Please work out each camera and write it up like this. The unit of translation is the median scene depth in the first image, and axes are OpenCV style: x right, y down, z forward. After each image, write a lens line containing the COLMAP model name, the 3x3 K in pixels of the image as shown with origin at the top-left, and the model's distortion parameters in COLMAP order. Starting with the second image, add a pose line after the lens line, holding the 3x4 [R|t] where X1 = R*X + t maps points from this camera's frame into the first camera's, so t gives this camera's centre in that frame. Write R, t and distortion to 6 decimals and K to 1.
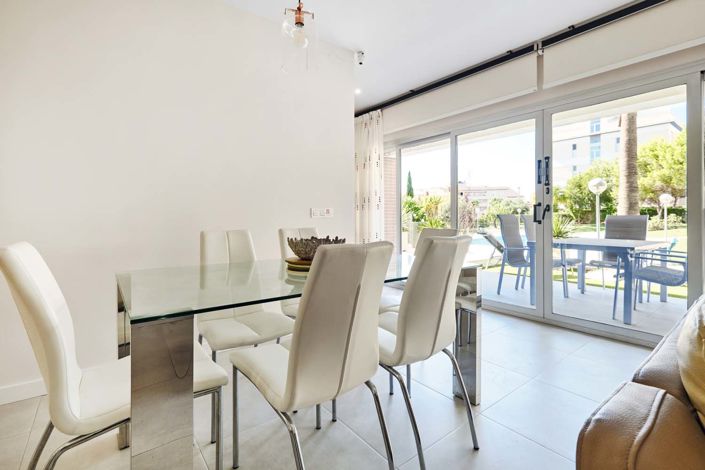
lens RADIAL K [[327.0, 0, 365.8], [0, 327.0, 217.8], [0, 0, 1]] dist [-0.001696, -0.001320]
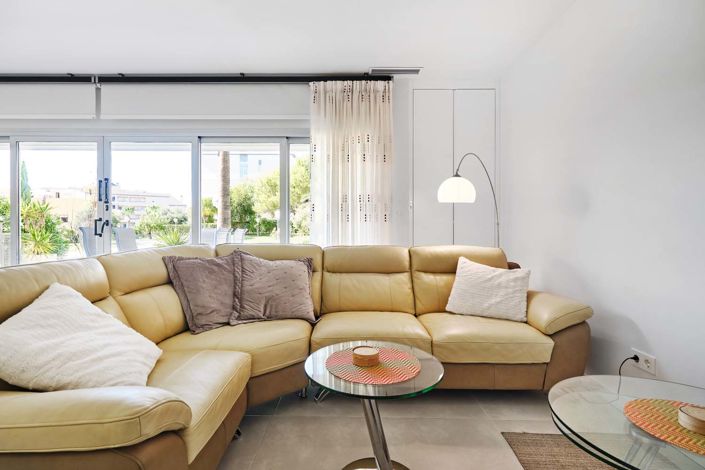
lens RADIAL K [[348.8, 0, 353.3], [0, 348.8, 231.9], [0, 0, 1]] dist [-0.004585, -0.001133]
pose [[0.643419, -0.005020, 0.765498, 0.034771], [-0.005252, 0.999926, 0.010972, -0.003204], [-0.765496, -0.011080, 0.643345, -0.089882]]
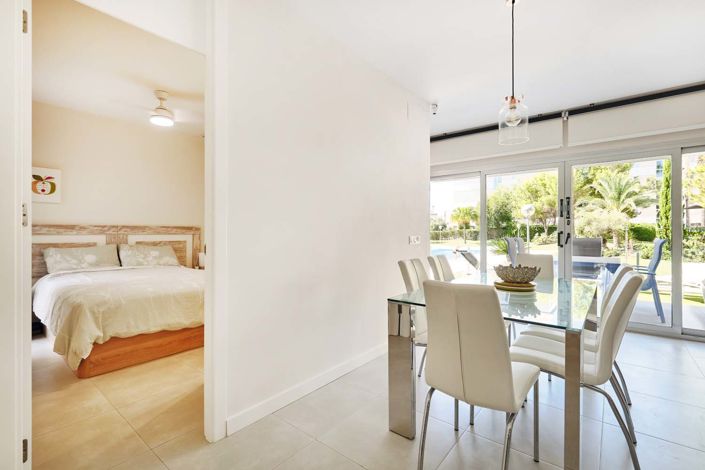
lens RADIAL K [[317.4, 0, 348.9], [0, 317.4, 231.5], [0, 0, 1]] dist [0.000964, 0.000458]
pose [[0.973550, 0.001746, 0.228466, -0.120661], [-0.001620, 0.999998, -0.000740, -0.008785], [-0.228466, 0.000351, 0.973552, -0.010992]]
